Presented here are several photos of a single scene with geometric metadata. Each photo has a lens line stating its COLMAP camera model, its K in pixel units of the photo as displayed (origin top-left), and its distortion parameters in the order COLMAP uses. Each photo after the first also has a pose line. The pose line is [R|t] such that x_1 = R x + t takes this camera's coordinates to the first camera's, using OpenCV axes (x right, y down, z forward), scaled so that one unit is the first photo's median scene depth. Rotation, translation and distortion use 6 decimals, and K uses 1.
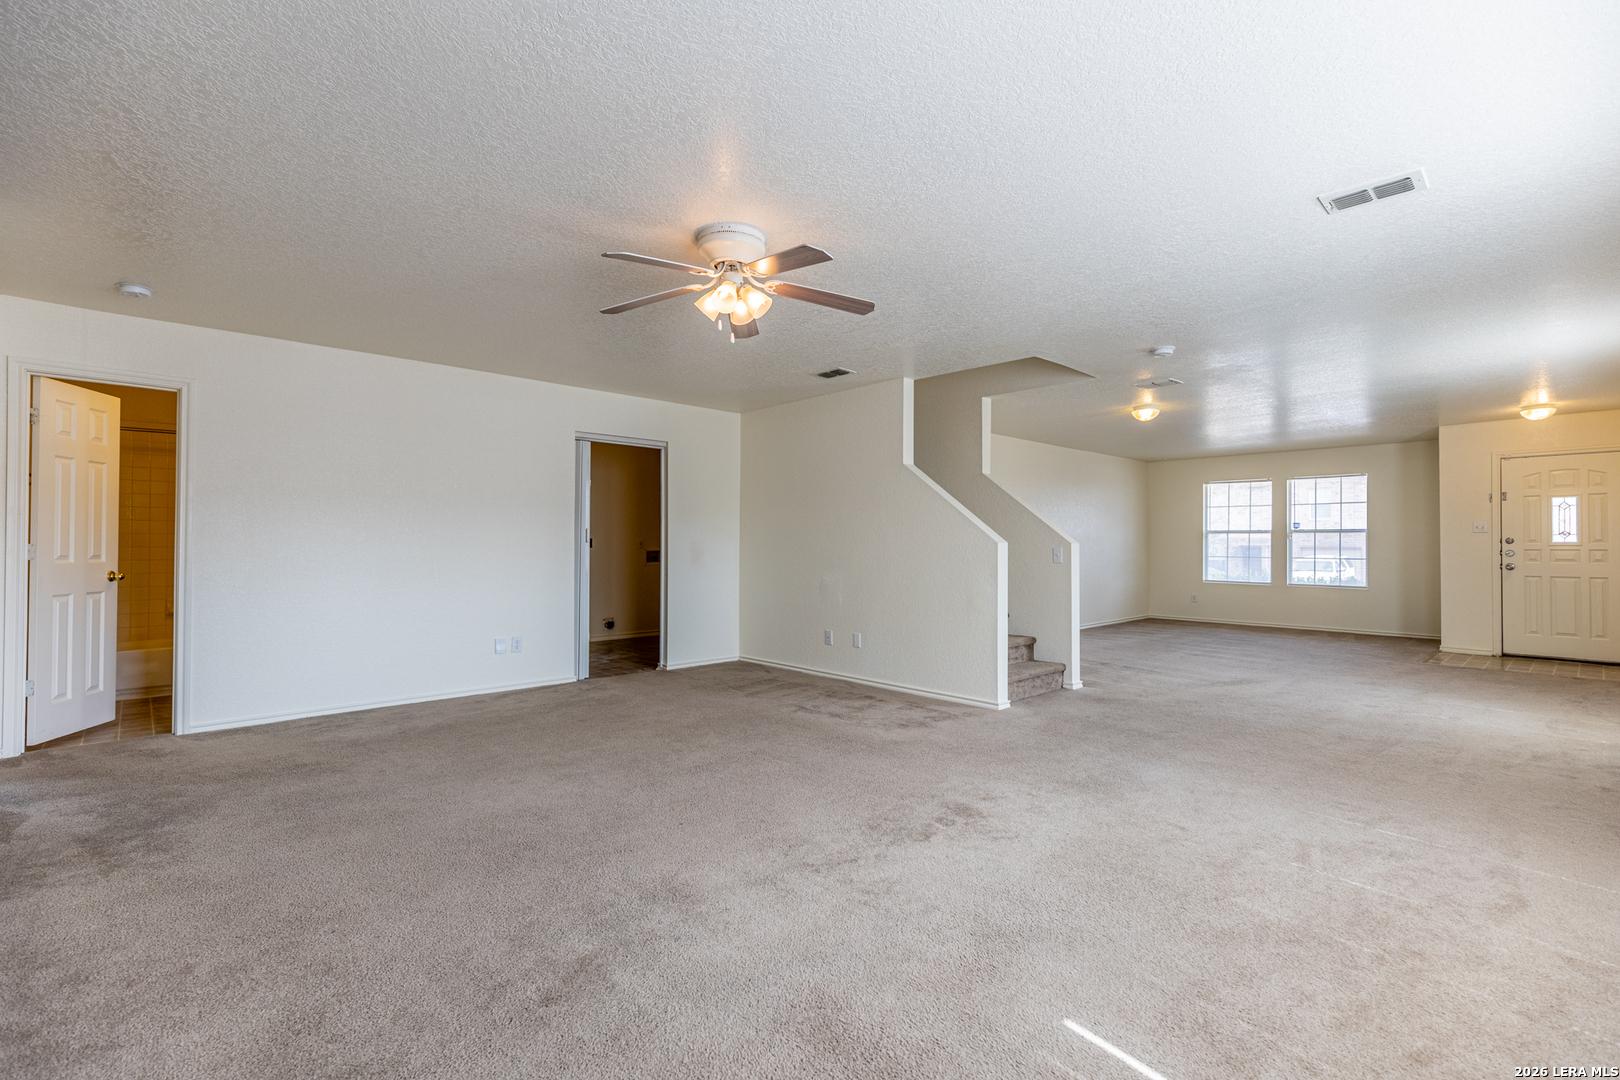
lens RADIAL K [[727.7, 0, 816.6], [0, 727.7, 539.4], [0, 0, 1]] dist [0.009172, -0.000984]
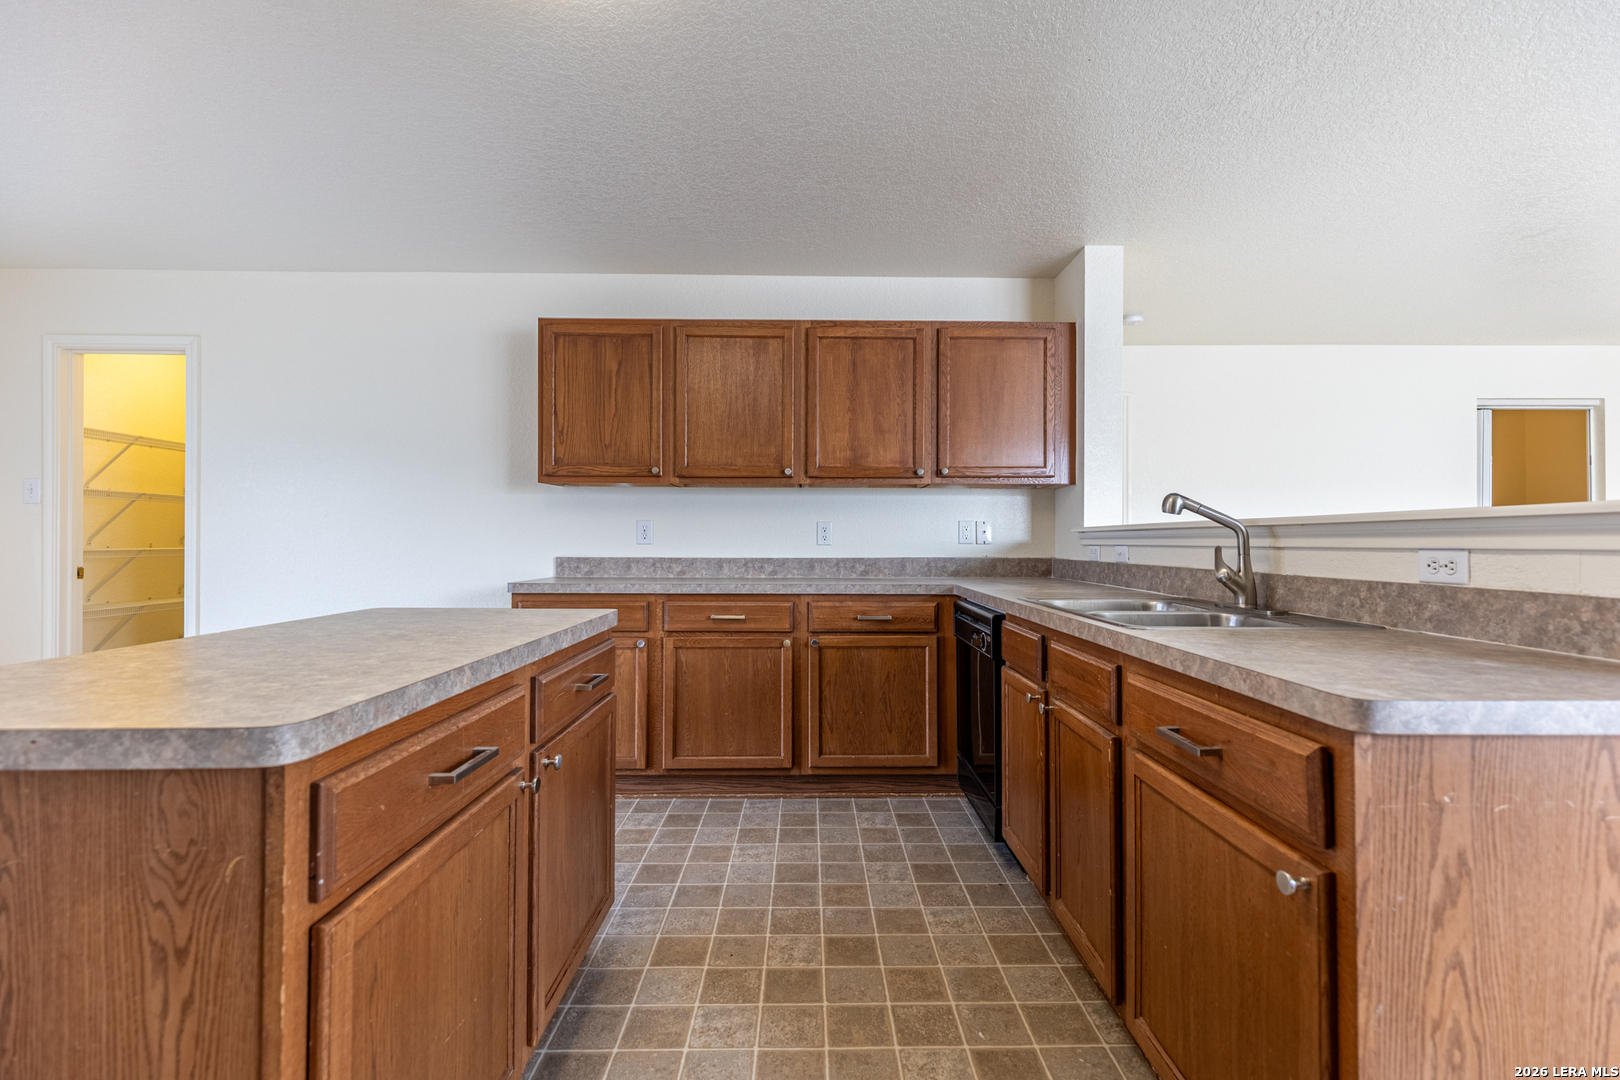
lens RADIAL K [[727.7, 0, 816.6], [0, 727.7, 539.4], [0, 0, 1]] dist [0.009172, -0.000984]
pose [[0.735807, -0.004842, -0.677174, -0.246280], [0.010218, 0.999940, 0.003953, -0.000311], [0.677114, -0.009828, 0.735812, -0.090633]]
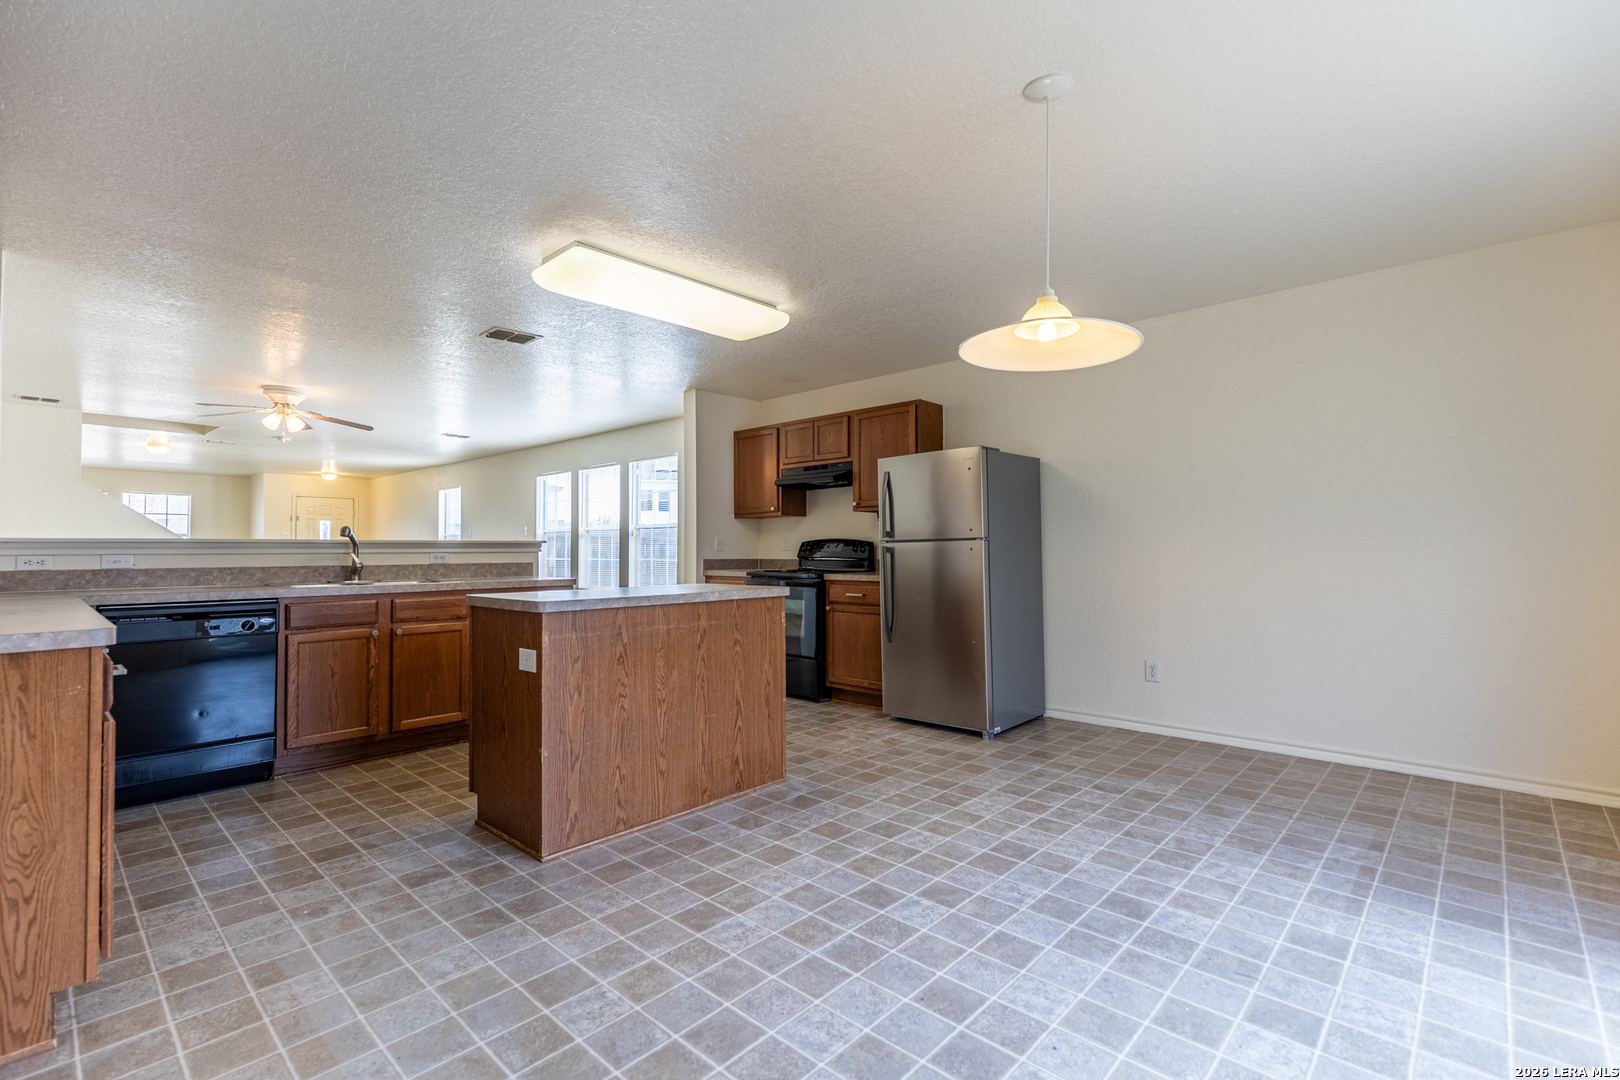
lens RADIAL K [[727.7, 0, 816.6], [0, 727.7, 539.4], [0, 0, 1]] dist [0.009172, -0.000984]
pose [[-0.073740, 0.009315, 0.997234, -0.847098], [-0.010906, 0.999889, -0.010146, -0.003468], [-0.997218, -0.011624, -0.073631, -0.107426]]
